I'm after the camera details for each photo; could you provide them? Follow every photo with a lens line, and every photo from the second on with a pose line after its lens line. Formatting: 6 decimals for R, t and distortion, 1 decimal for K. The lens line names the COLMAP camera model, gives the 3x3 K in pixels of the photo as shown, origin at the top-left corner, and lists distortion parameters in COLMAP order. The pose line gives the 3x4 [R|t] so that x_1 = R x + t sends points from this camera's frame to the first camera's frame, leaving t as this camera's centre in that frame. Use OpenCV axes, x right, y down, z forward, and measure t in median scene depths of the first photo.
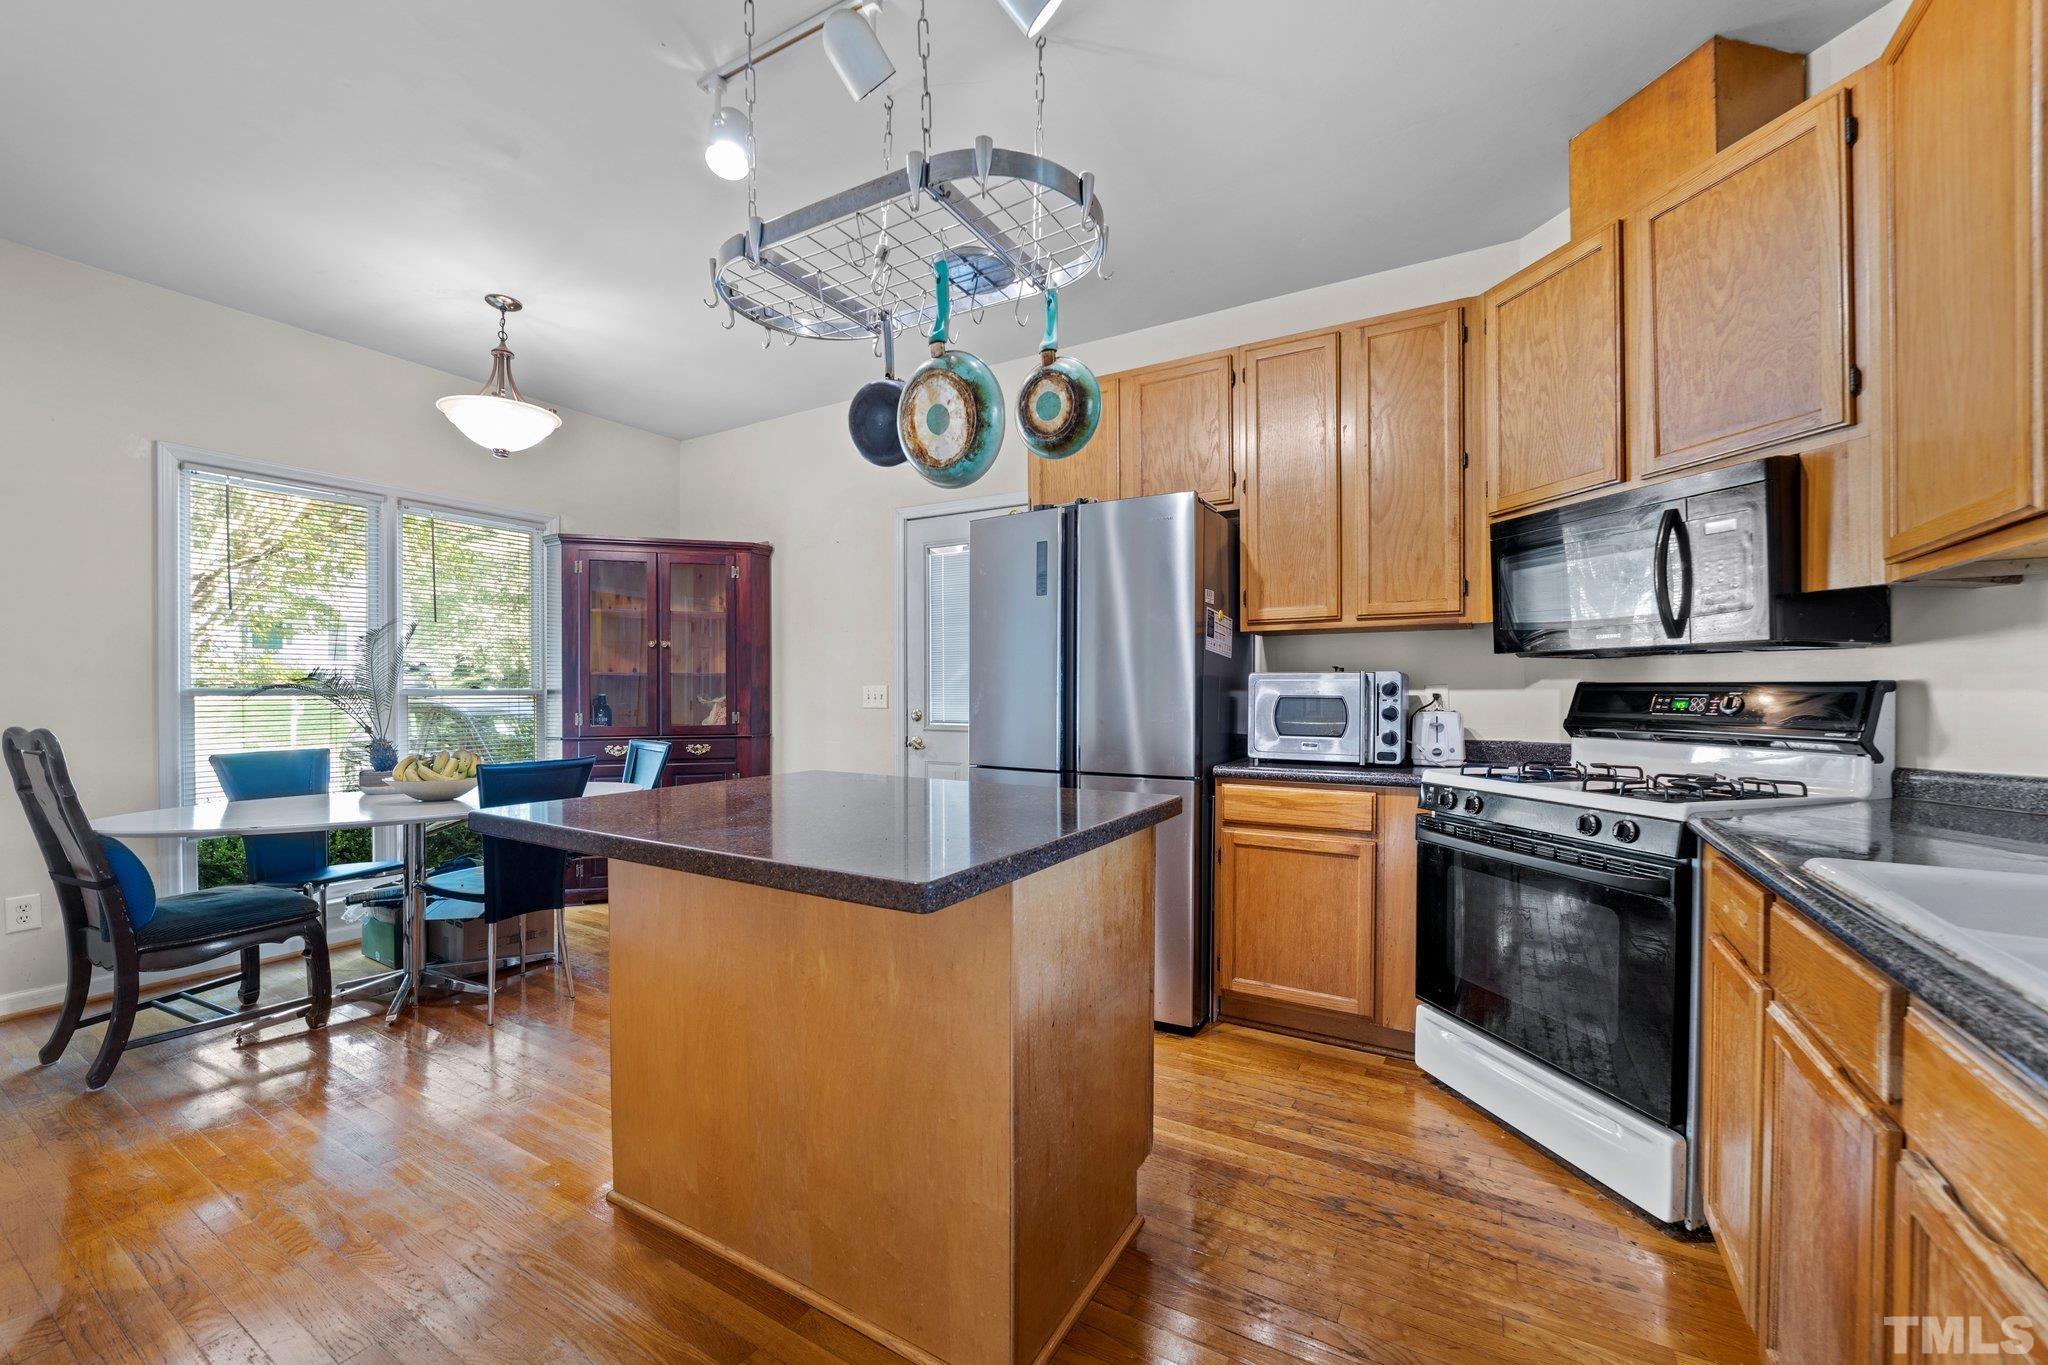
lens RADIAL K [[799.9, 0, 1027.9], [0, 799.9, 693.1], [0, 0, 1]] dist [-0.015040, 0.001573]
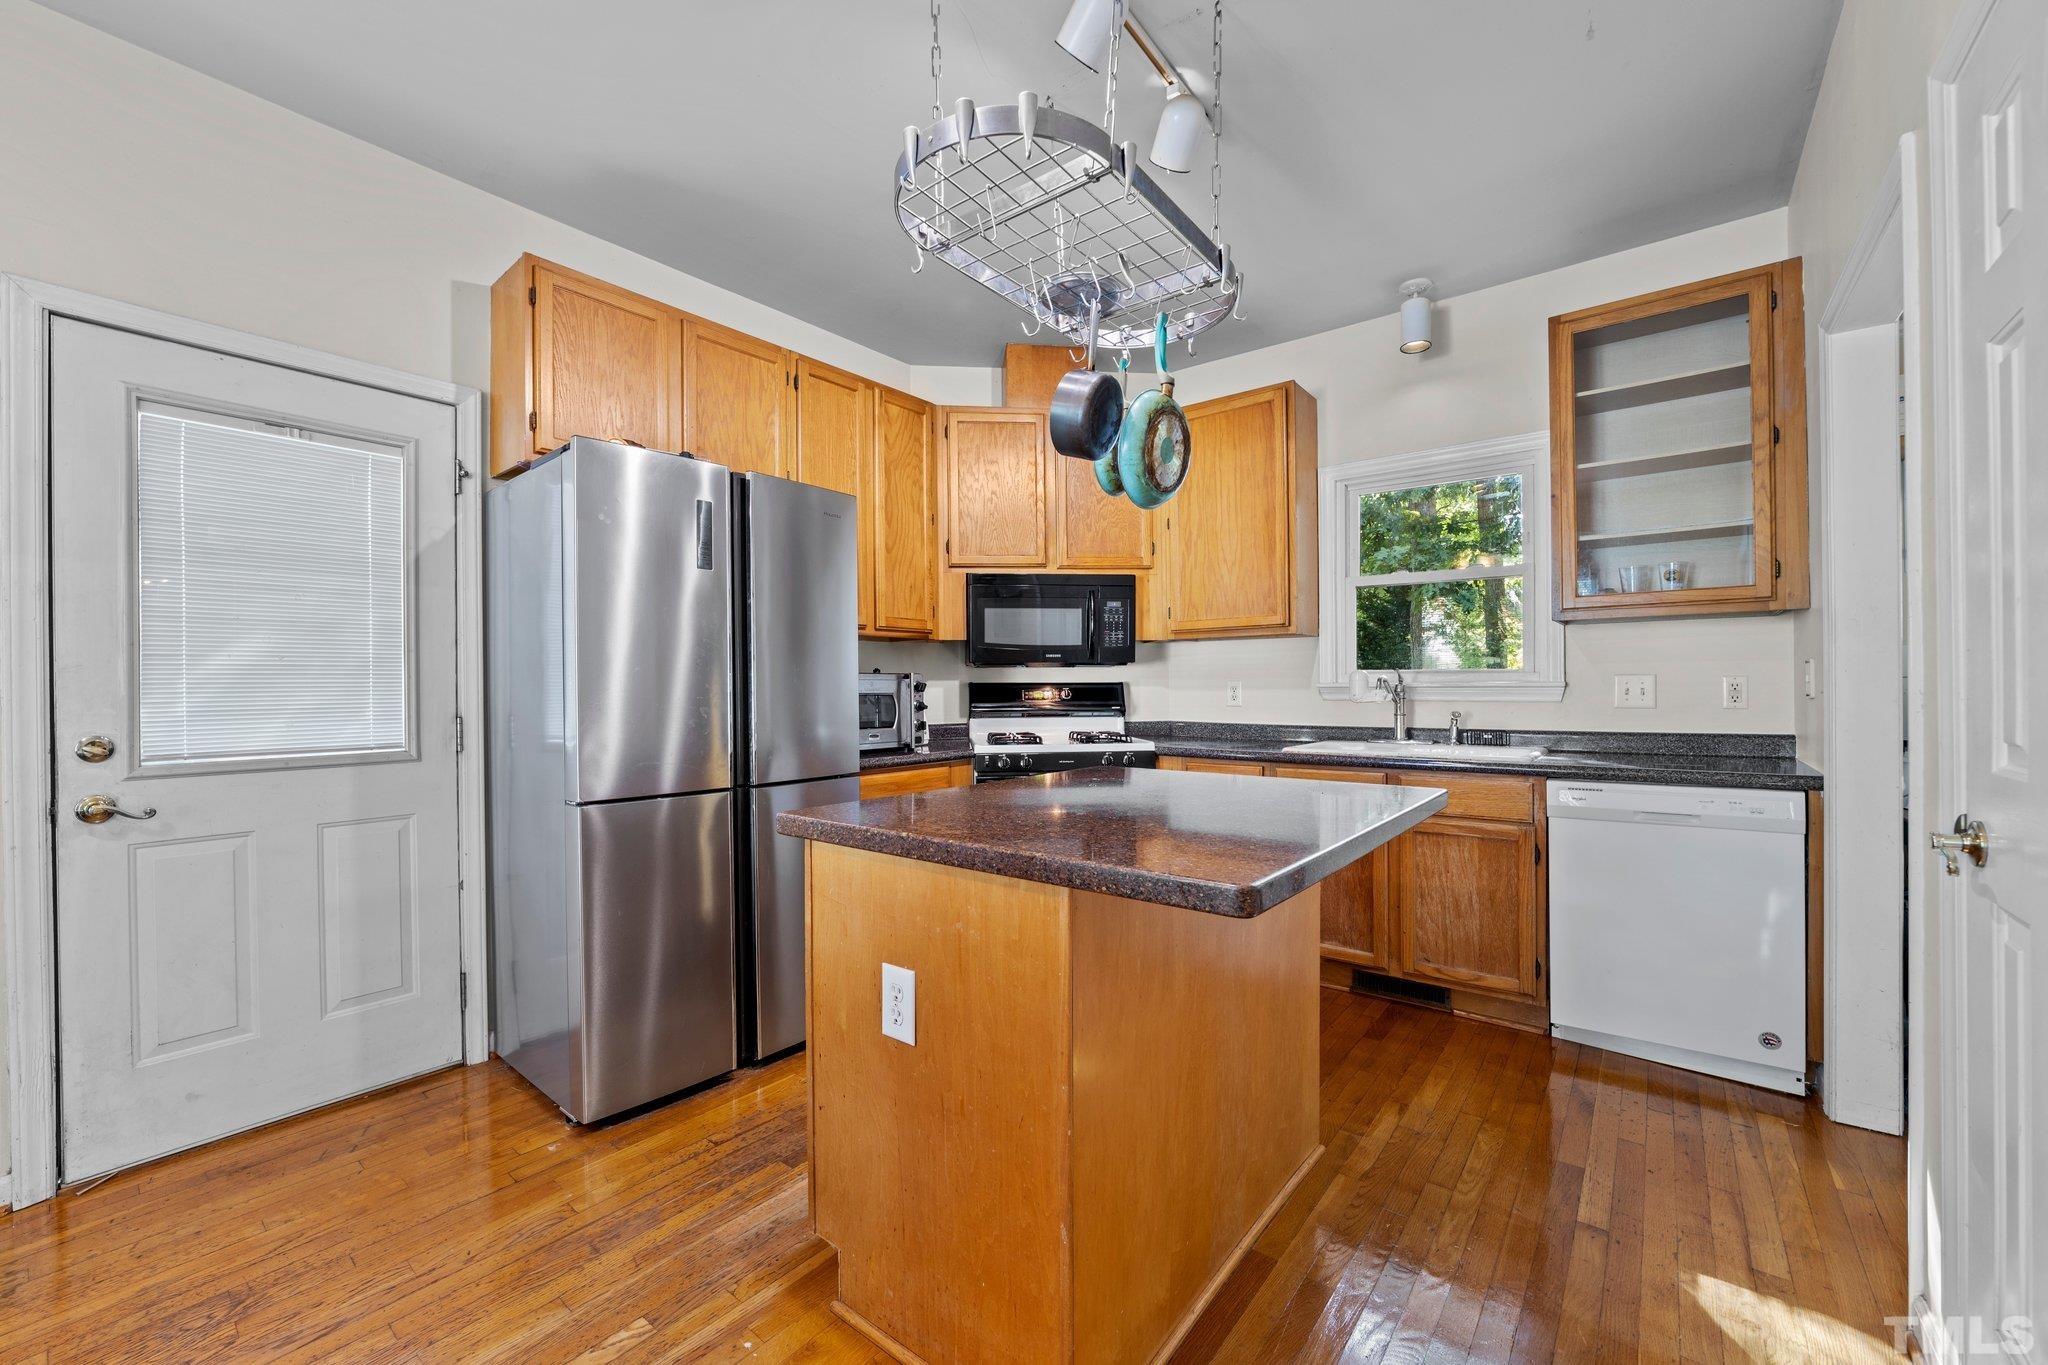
lens RADIAL K [[799.9, 0, 1028.4], [0, 799.9, 682.4], [0, 0, 1]] dist [-0.015040, 0.001573]
pose [[0.153894, 0.009539, 0.988041, -0.813865], [0.012935, 0.999848, -0.011668, 0.004252], [-0.988003, 0.014576, 0.153747, 0.652041]]
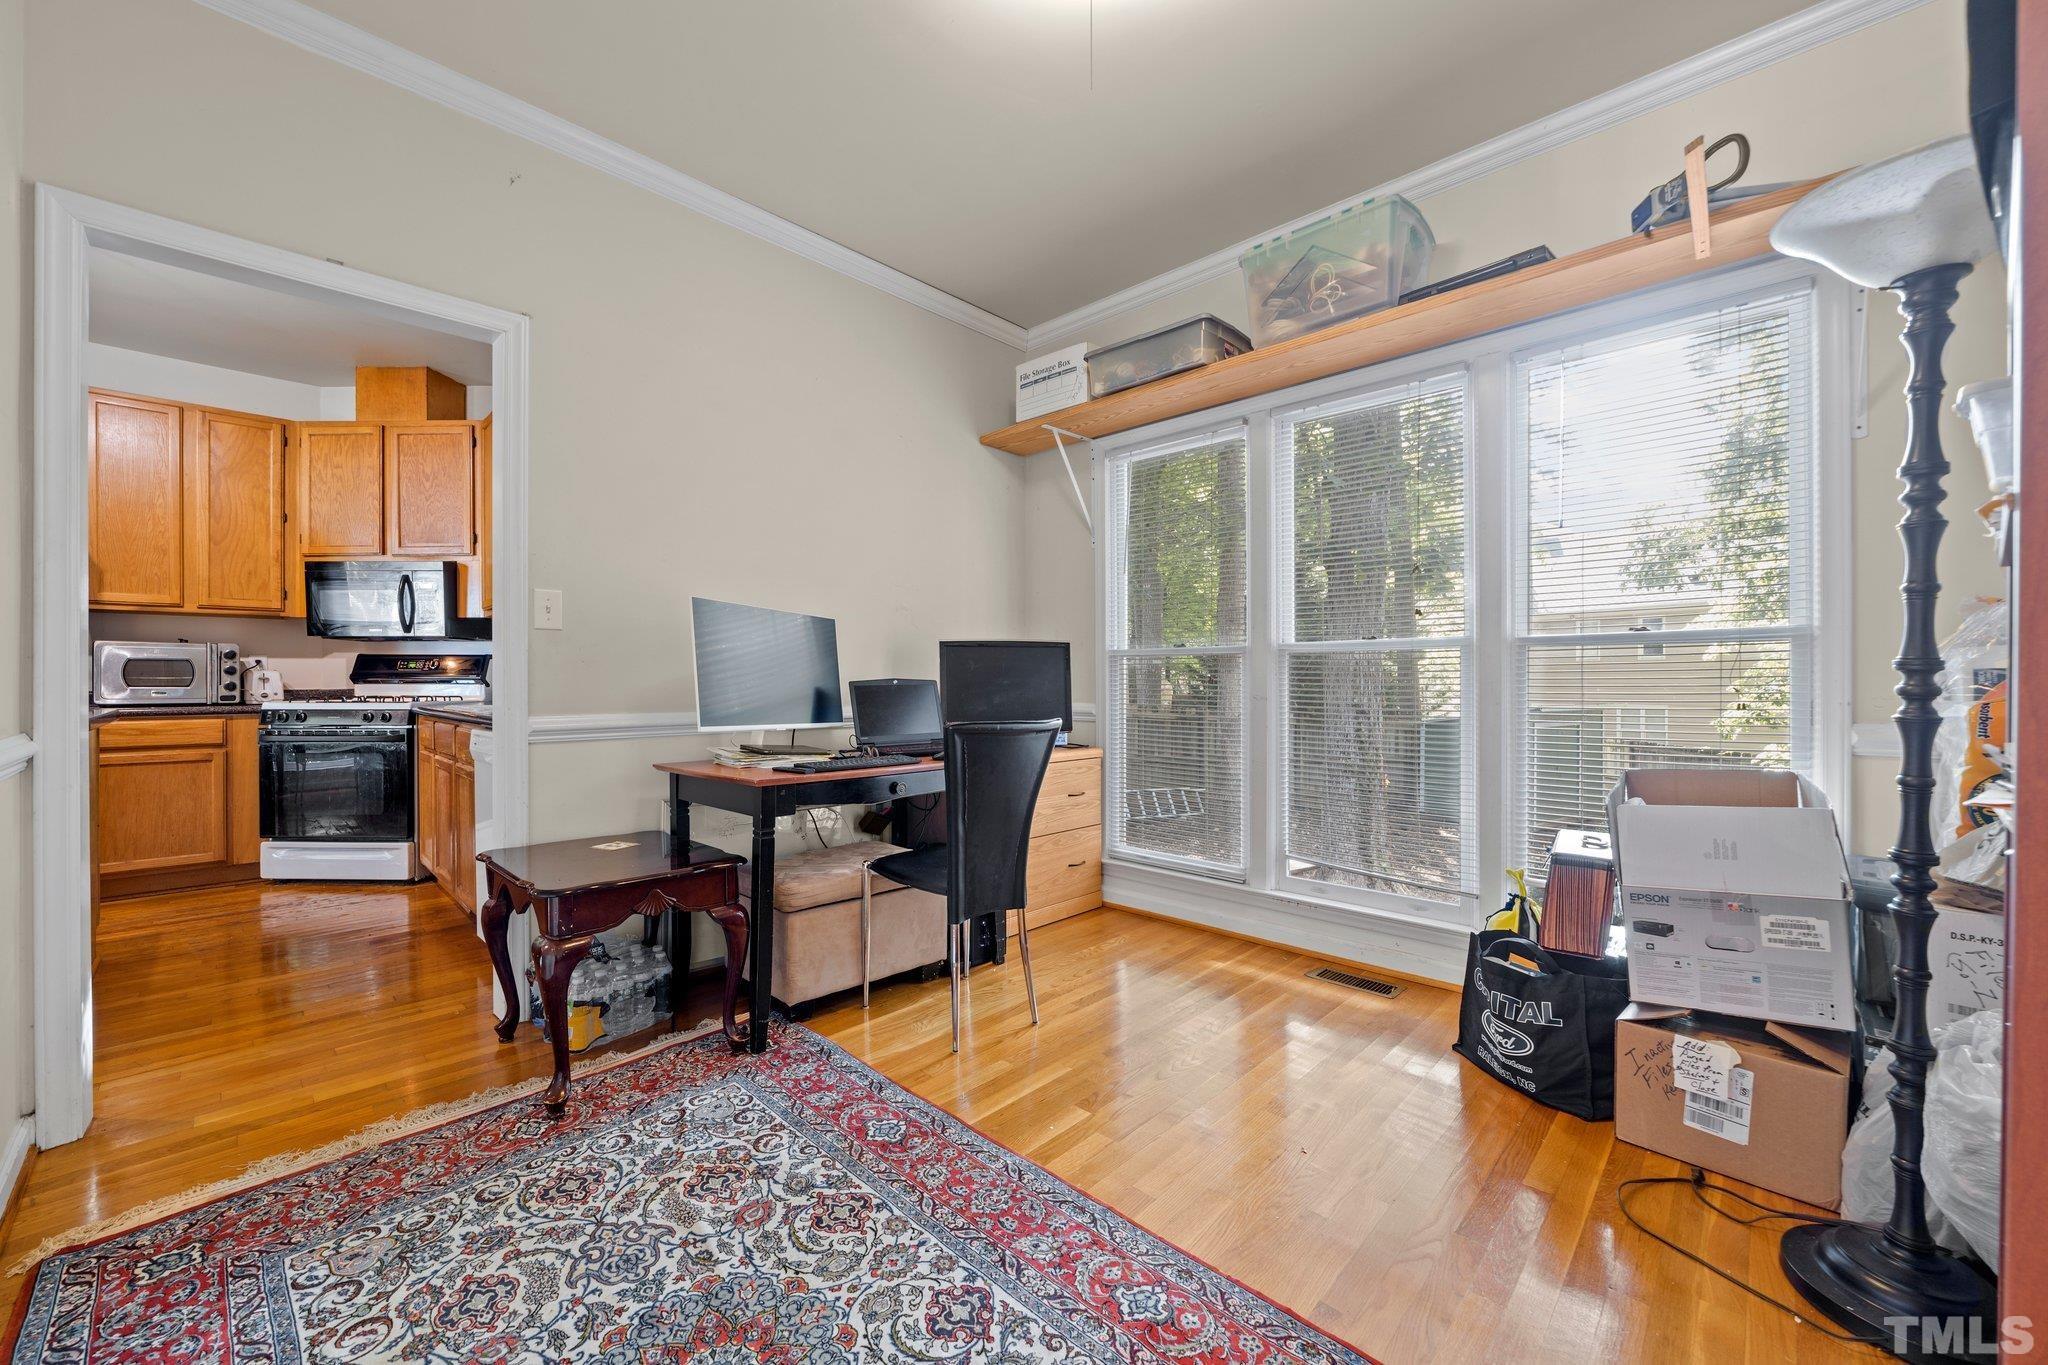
lens RADIAL K [[799.9, 0, 1025.7], [0, 799.9, 684.9], [0, 0, 1]] dist [-0.015040, 0.001573]
pose [[0.240268, -0.004630, 0.970695, -0.700721], [0.004382, 0.999984, 0.003685, 0.057133], [-0.970697, 0.003368, 0.240285, -0.920804]]
